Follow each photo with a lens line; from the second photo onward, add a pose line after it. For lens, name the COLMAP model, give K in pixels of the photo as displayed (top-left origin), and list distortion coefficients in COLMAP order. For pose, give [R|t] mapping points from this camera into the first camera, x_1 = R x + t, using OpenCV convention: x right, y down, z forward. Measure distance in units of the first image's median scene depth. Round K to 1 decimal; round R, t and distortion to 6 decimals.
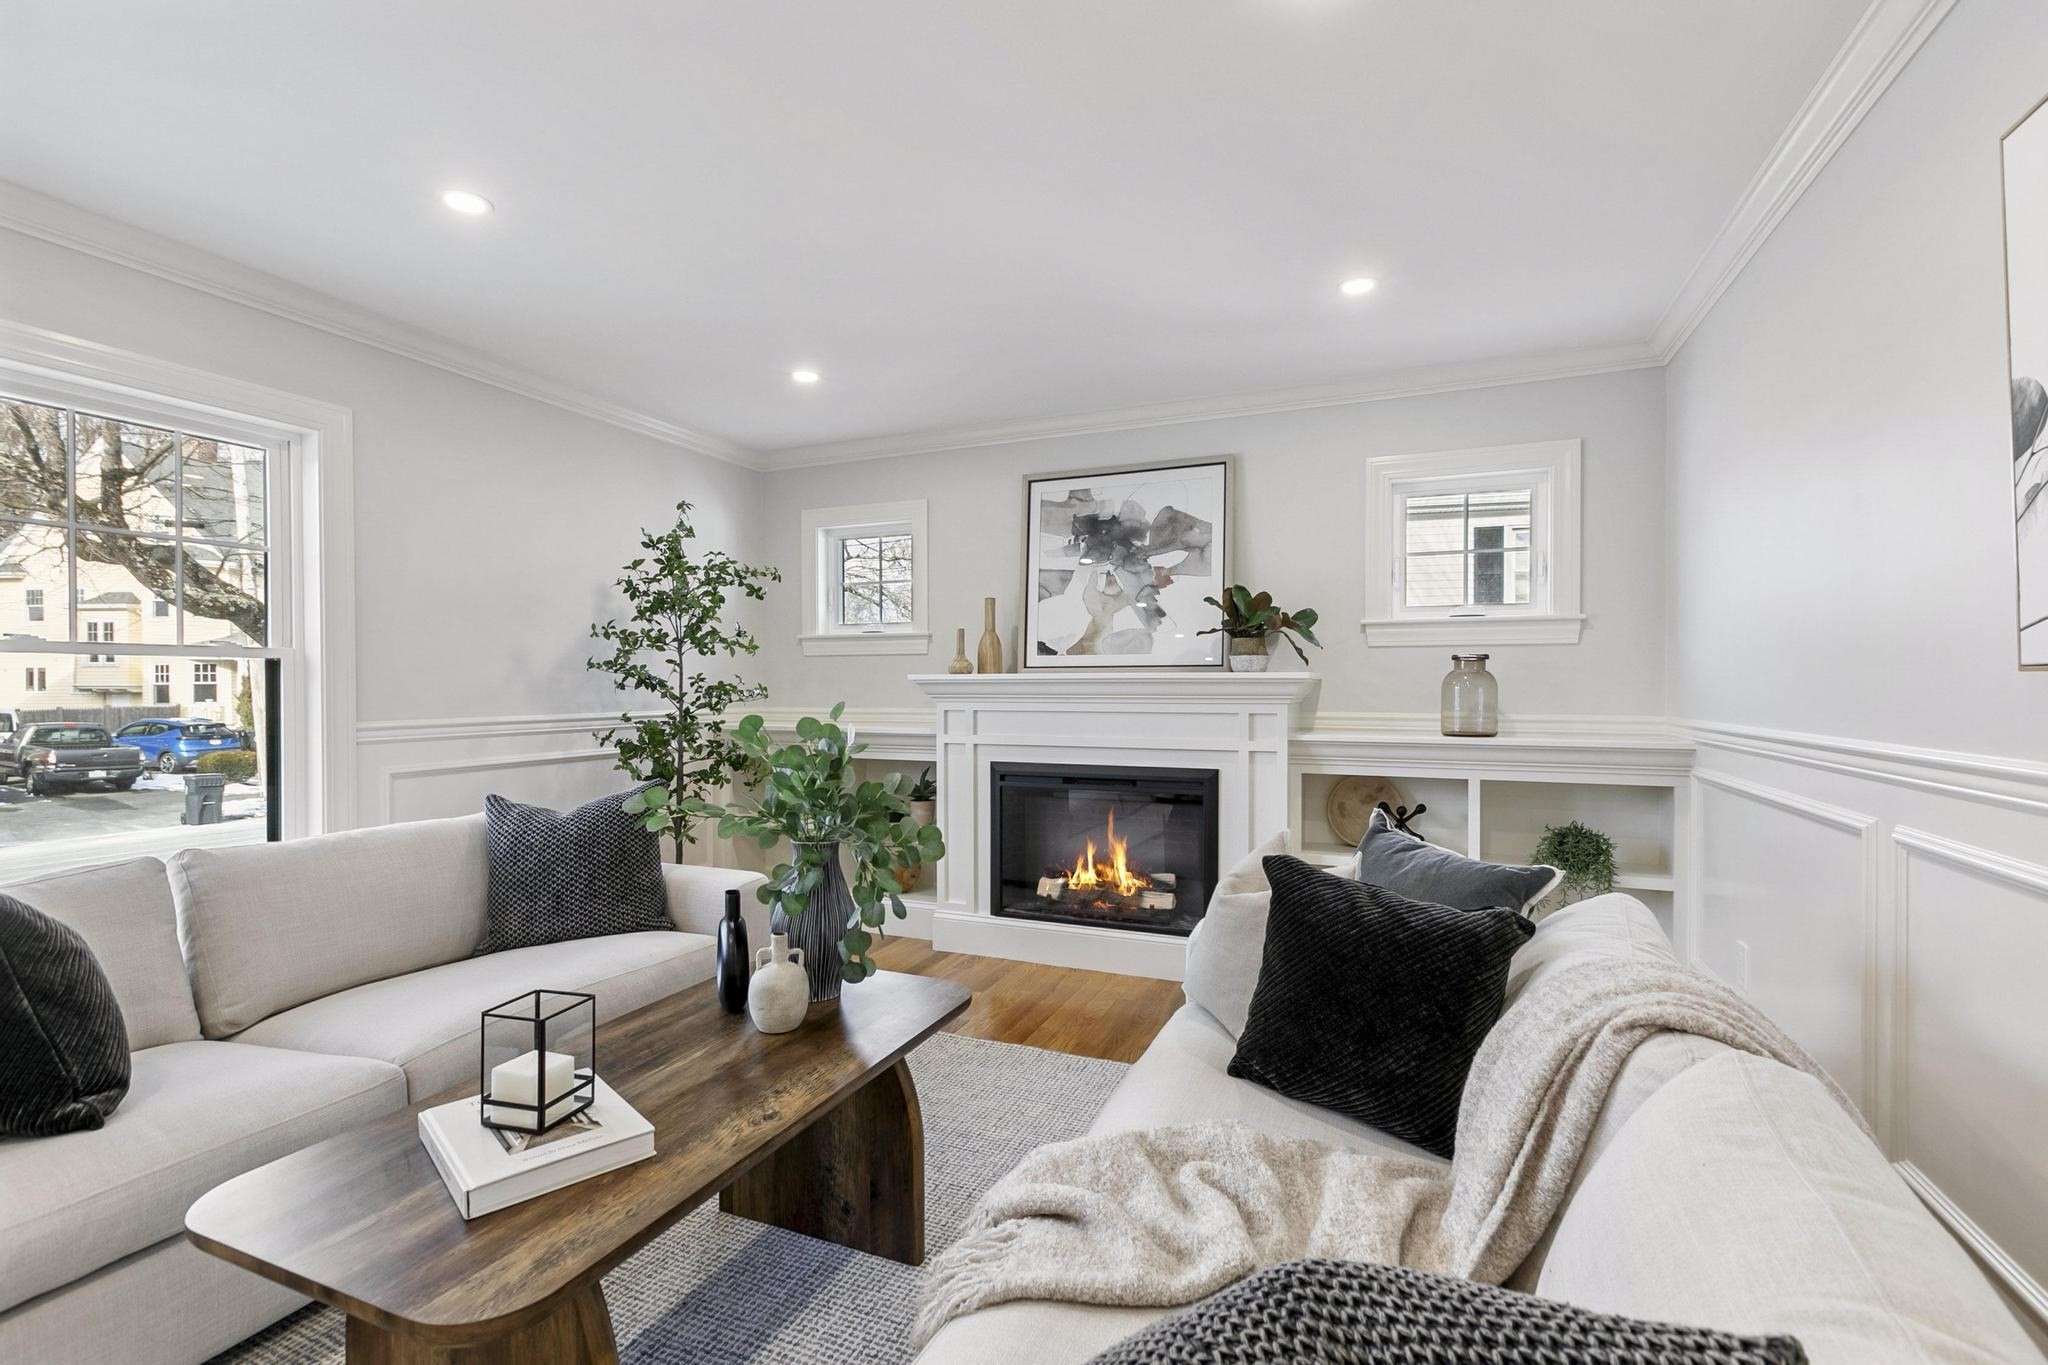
lens RADIAL K [[916.0, 0, 1015.5], [0, 916.0, 681.7], [0, 0, 1]] dist [0.004497, -0.001572]
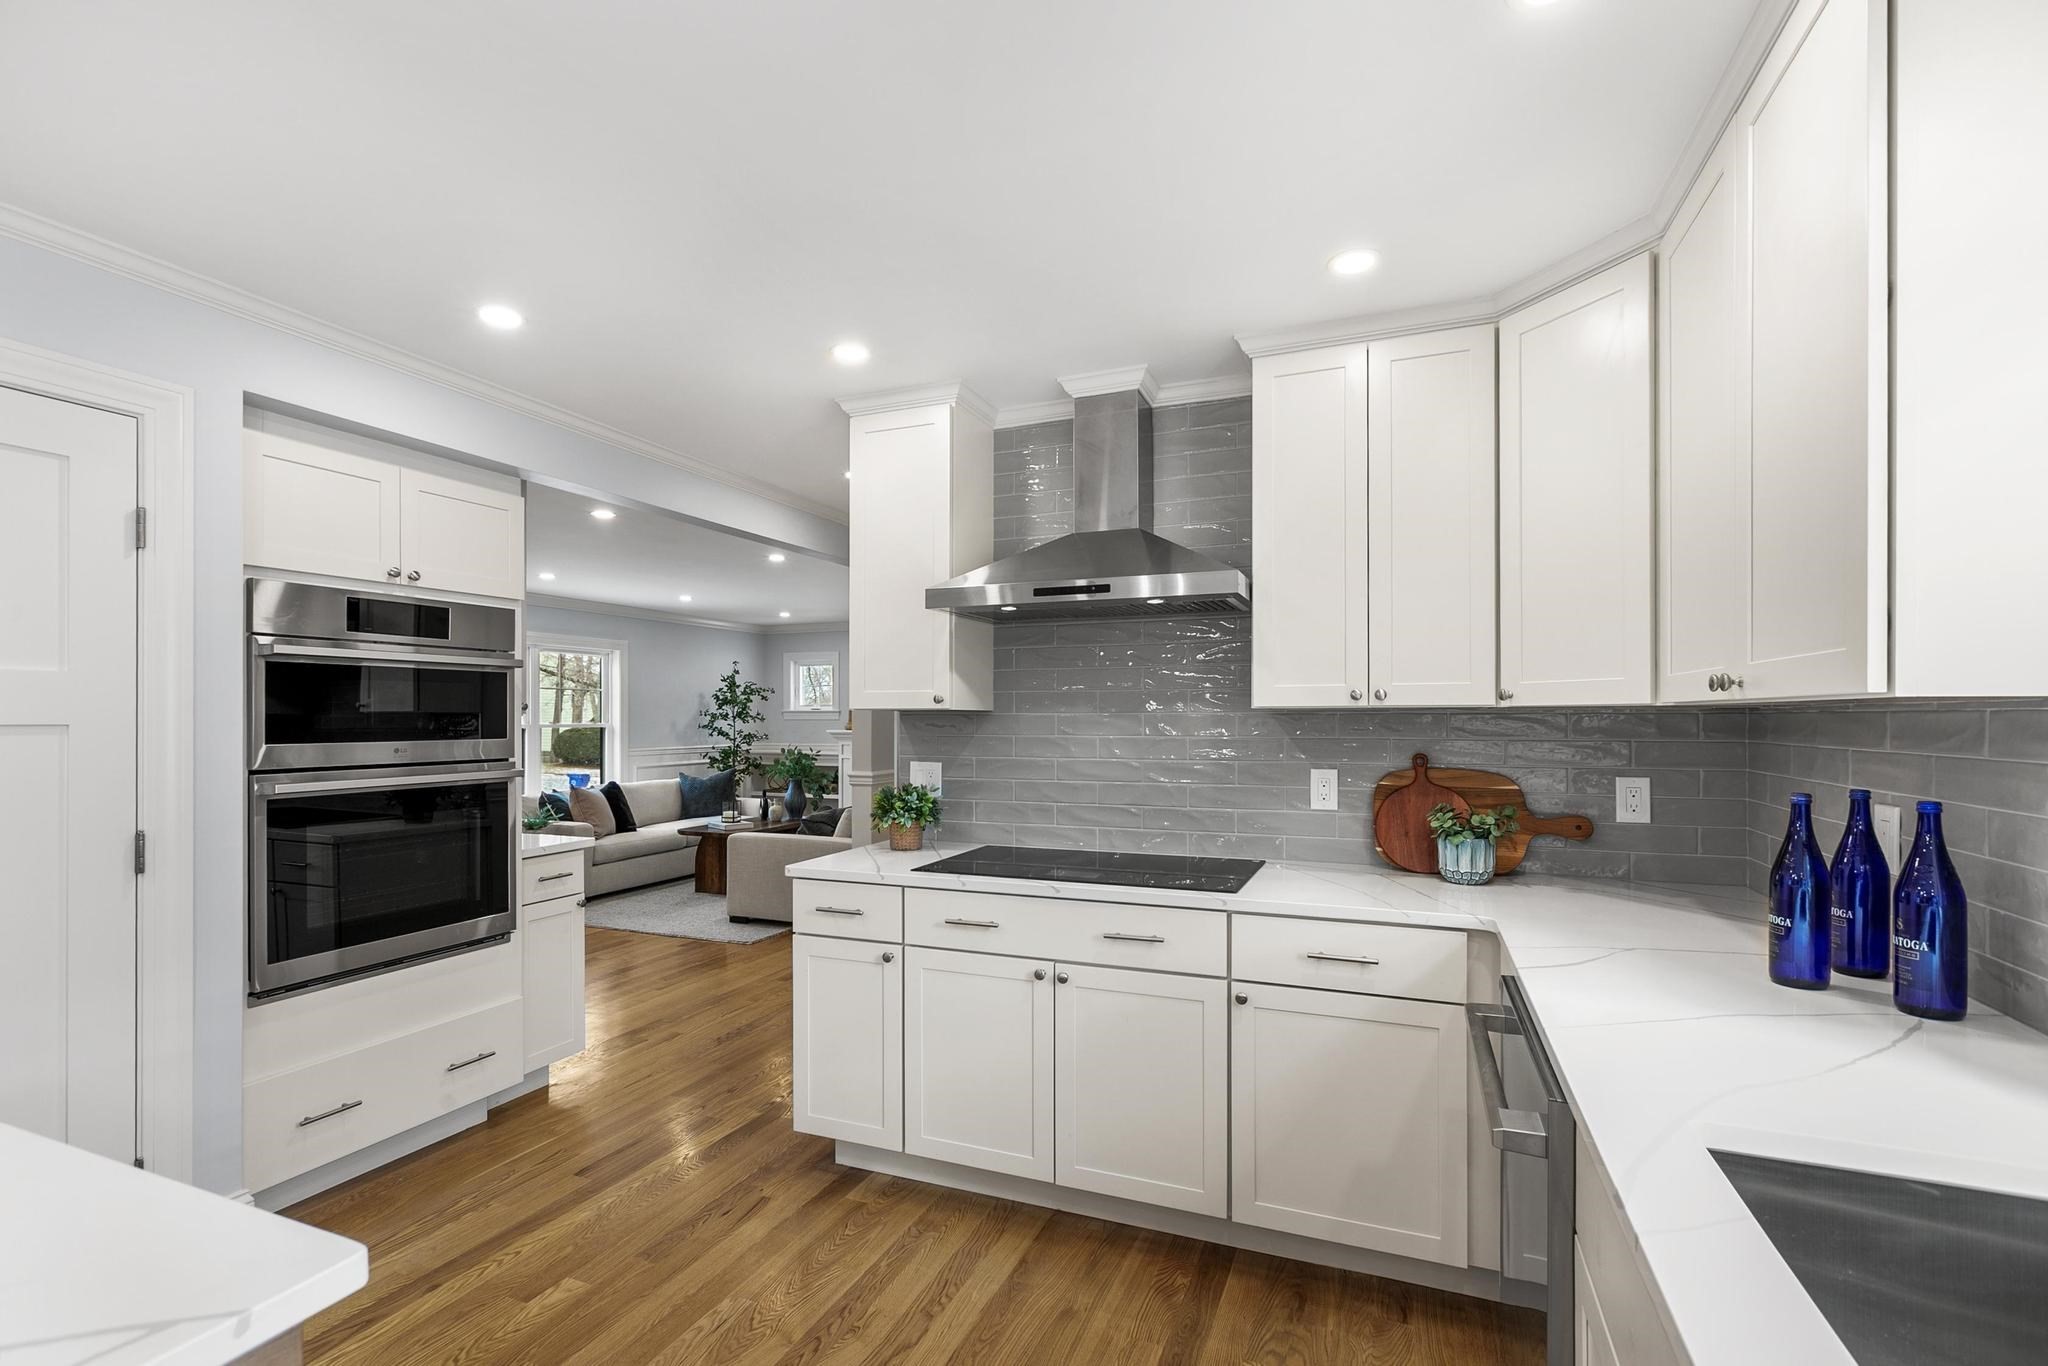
lens RADIAL K [[916.0, 0, 1023.6], [0, 916.0, 717.1], [0, 0, 1]] dist [0.004497, -0.001572]
pose [[0.999822, 0.000153, 0.018850, 0.364666], [-0.000237, 0.999990, 0.004453, -0.053742], [-0.018849, -0.004457, 0.999812, -1.467498]]
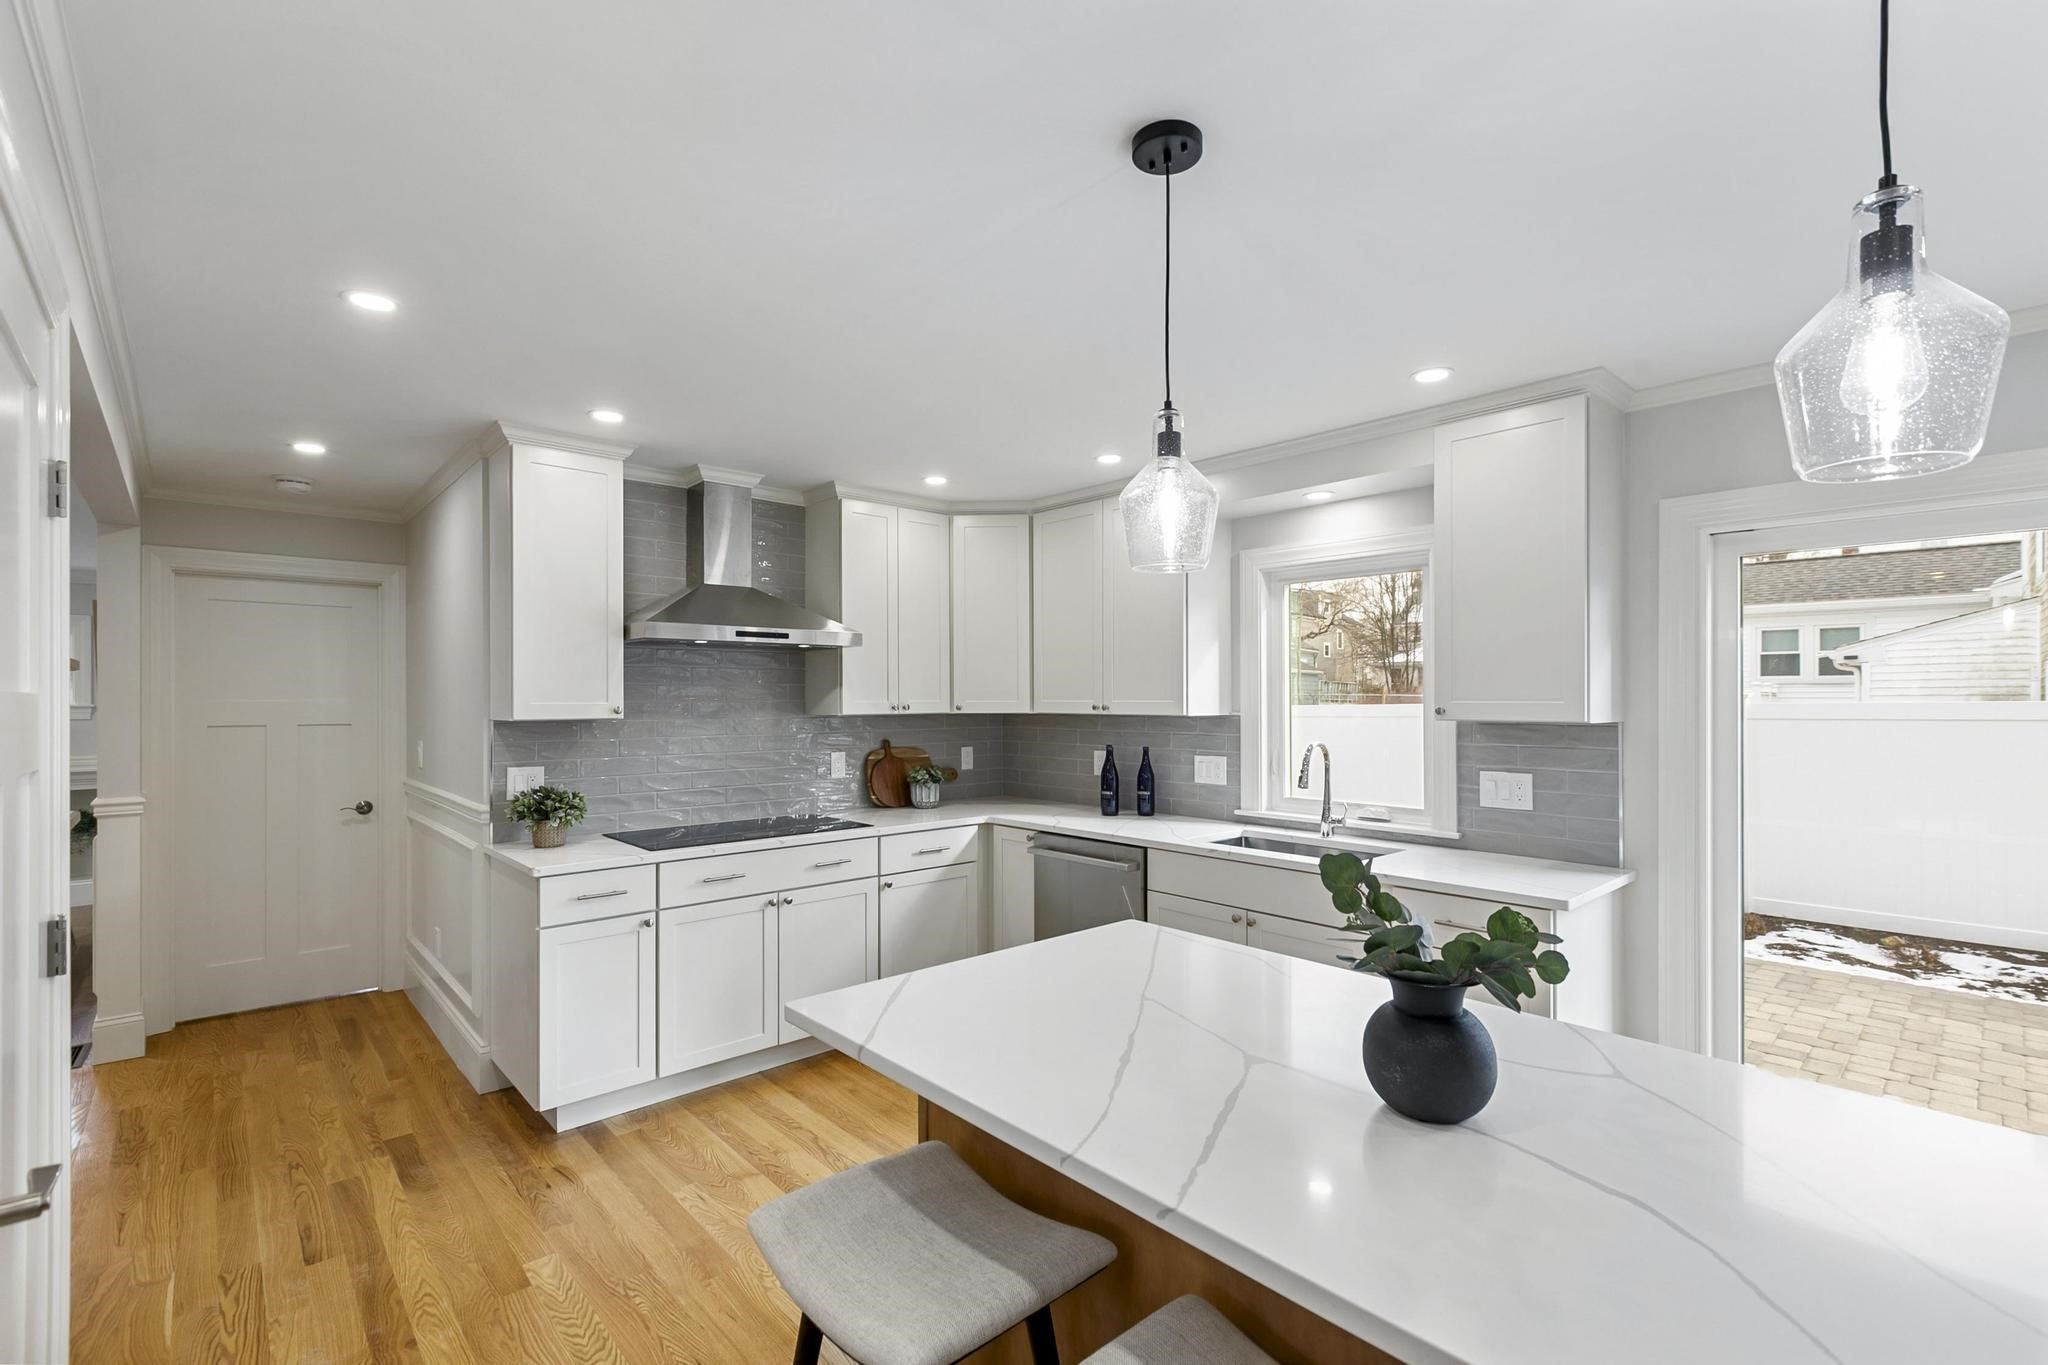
lens RADIAL K [[916.0, 0, 1030.7], [0, 916.0, 692.9], [0, 0, 1]] dist [0.004497, -0.001572]
pose [[0.411261, 0.007425, 0.911487, -0.311158], [0.001416, 0.999960, -0.008784, -0.072832], [-0.911516, 0.004903, 0.411234, -1.448025]]
